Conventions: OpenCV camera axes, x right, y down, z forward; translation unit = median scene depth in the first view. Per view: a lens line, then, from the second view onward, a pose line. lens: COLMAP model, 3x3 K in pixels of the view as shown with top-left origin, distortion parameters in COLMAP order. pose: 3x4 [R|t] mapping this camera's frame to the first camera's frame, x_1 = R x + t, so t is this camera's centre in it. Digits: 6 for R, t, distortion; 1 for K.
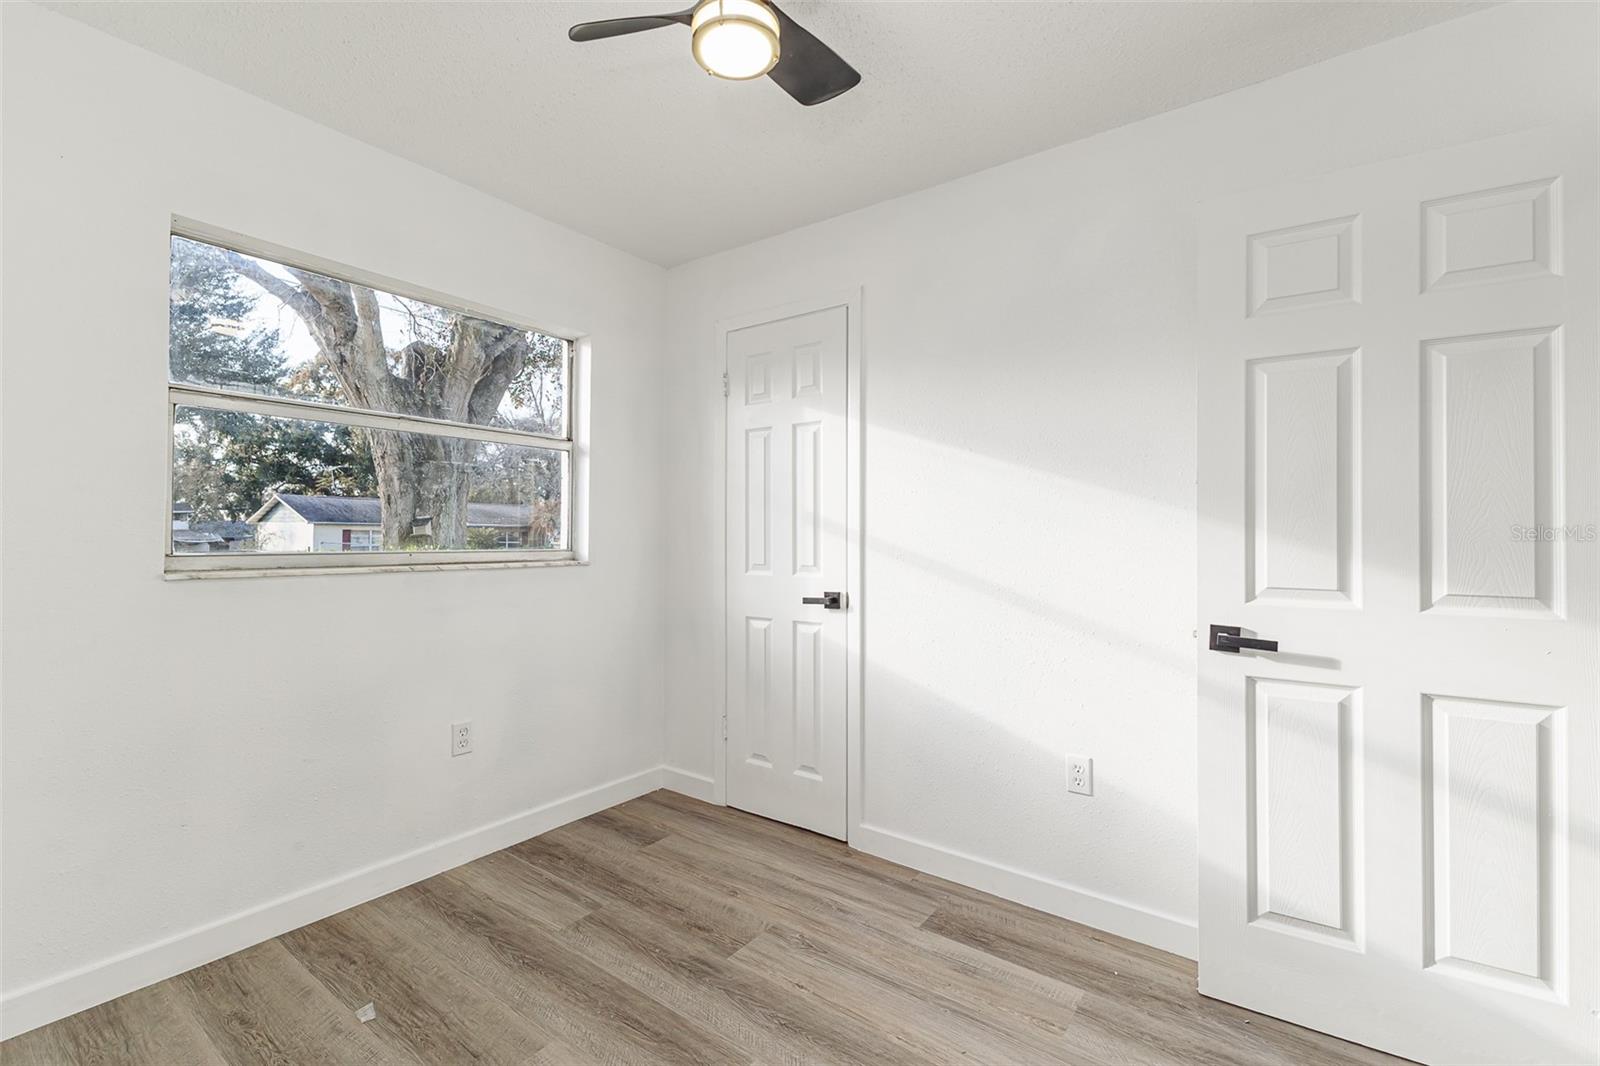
lens RADIAL K [[710.6, 0, 801.5], [0, 710.6, 531.1], [0, 0, 1]] dist [0.011504, -0.003235]
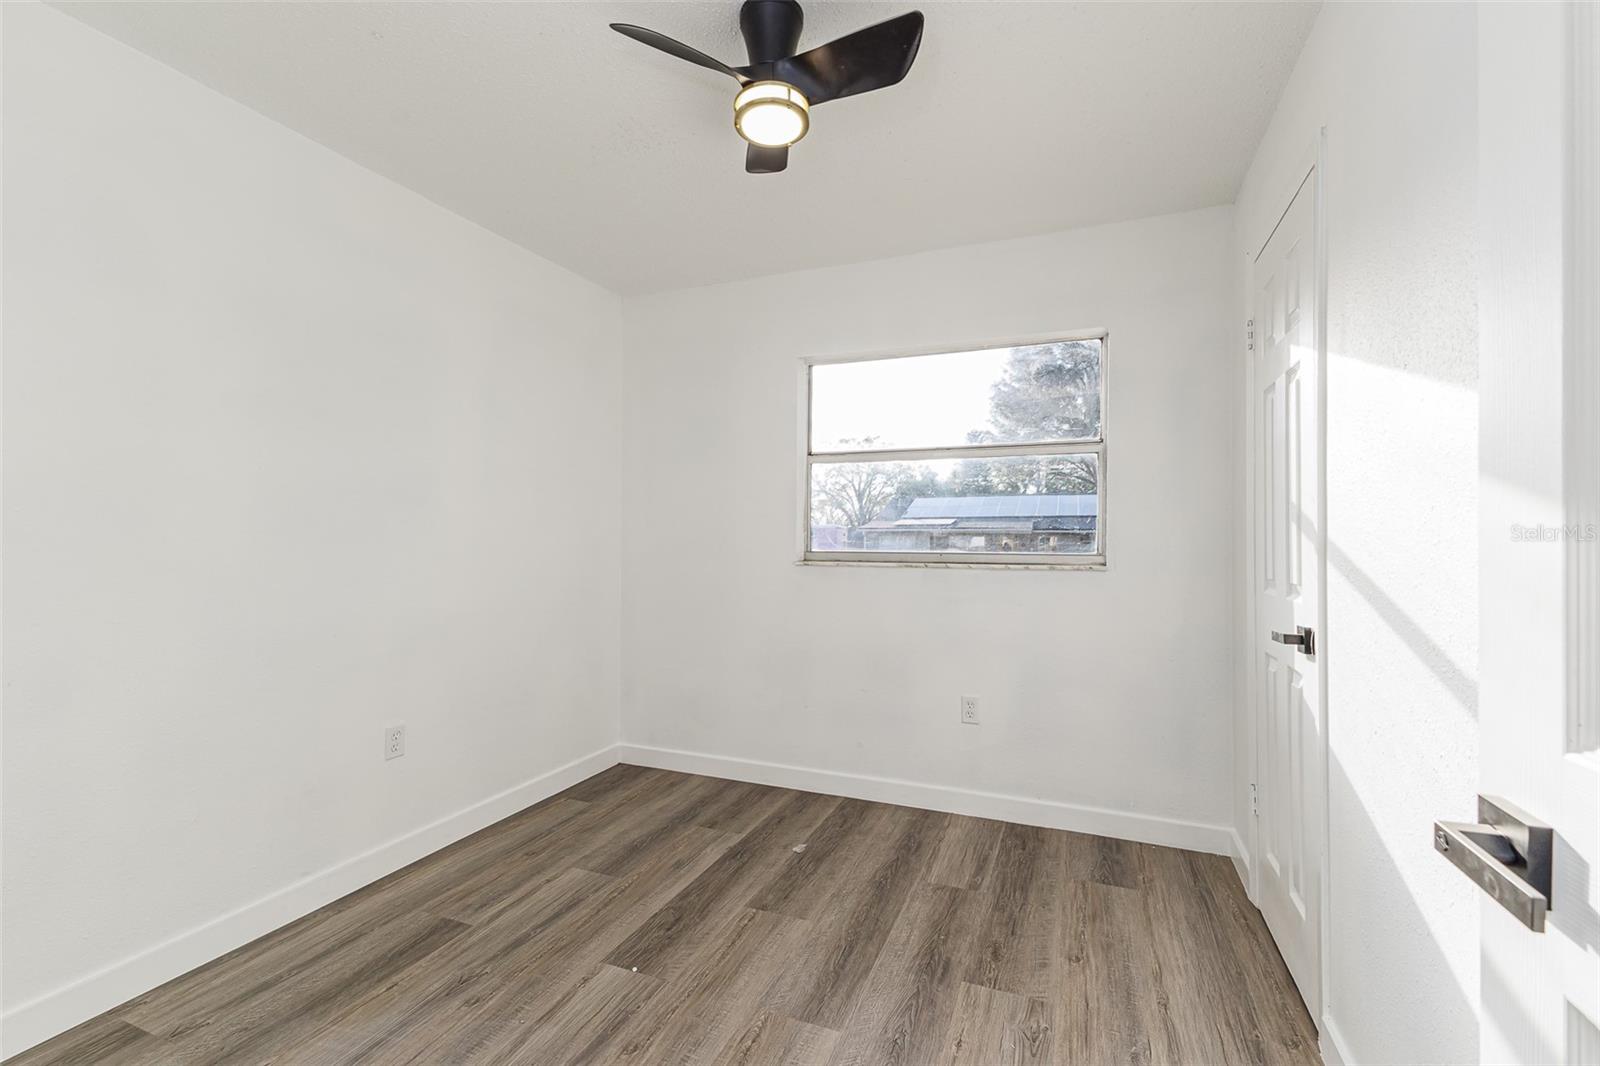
lens RADIAL K [[710.6, 0, 796.1], [0, 710.6, 537.6], [0, 0, 1]] dist [0.011504, -0.003235]
pose [[0.220234, -0.004522, -0.975437, 0.675759], [0.003186, 0.999987, -0.003917, 0.007514], [0.975442, -0.002246, 0.220246, 0.496537]]
